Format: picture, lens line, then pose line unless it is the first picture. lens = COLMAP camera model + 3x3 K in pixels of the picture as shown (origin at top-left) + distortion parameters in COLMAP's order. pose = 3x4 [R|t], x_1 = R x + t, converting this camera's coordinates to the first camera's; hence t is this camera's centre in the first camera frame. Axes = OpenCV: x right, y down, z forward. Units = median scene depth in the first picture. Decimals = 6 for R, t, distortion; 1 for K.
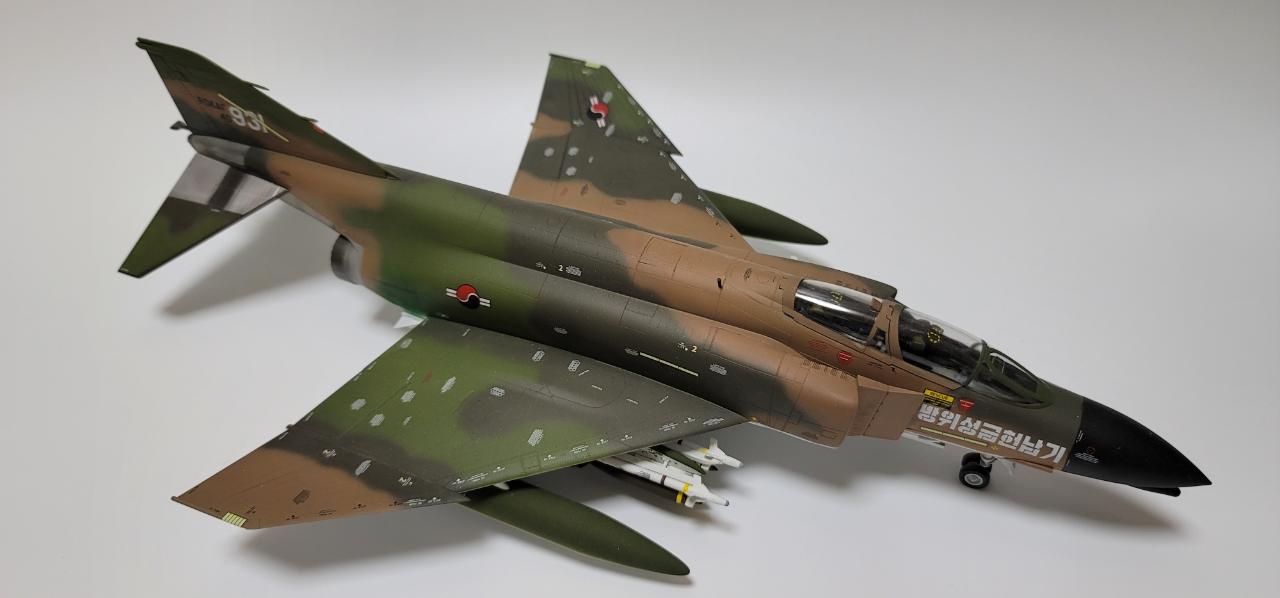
lens RADIAL K [[975.3, 0, 640.0], [0, 975.3, 299.0], [0, 0, 1]] dist [0.005672, 0.006554]
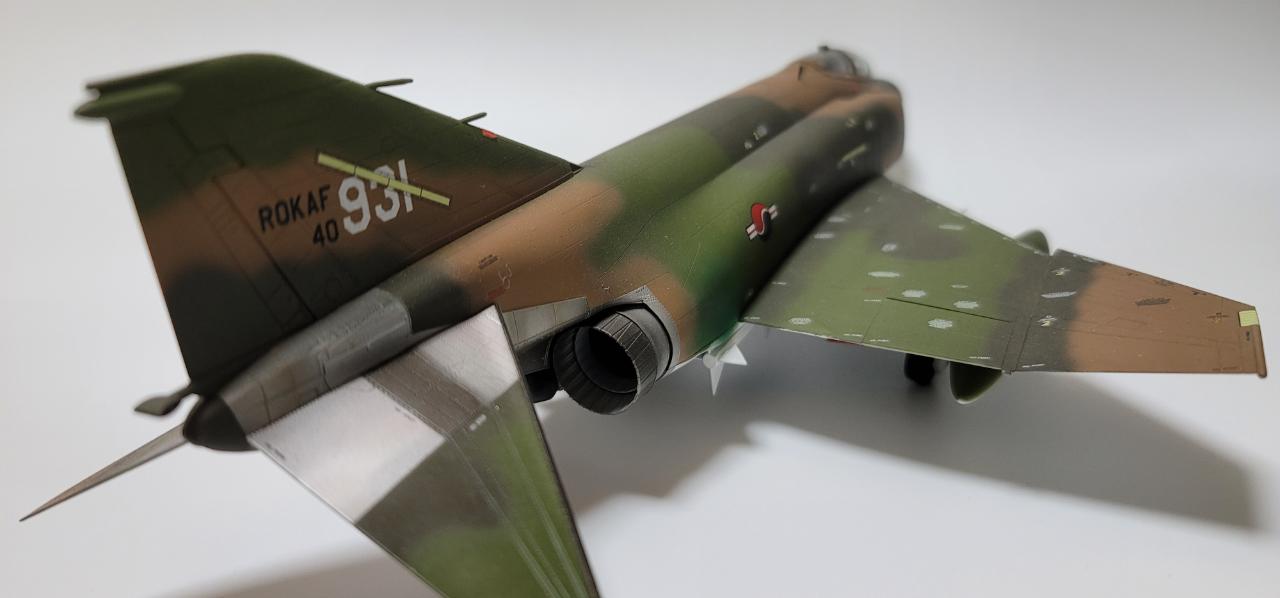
lens RADIAL K [[975.3, 0, 640.0], [0, 975.3, 299.0], [0, 0, 1]] dist [0.005672, 0.006554]
pose [[0.071024, -0.321636, 0.944196, -0.905503], [0.787570, 0.598972, 0.144795, -0.145634], [-0.612118, 0.733337, 0.295852, 0.945493]]
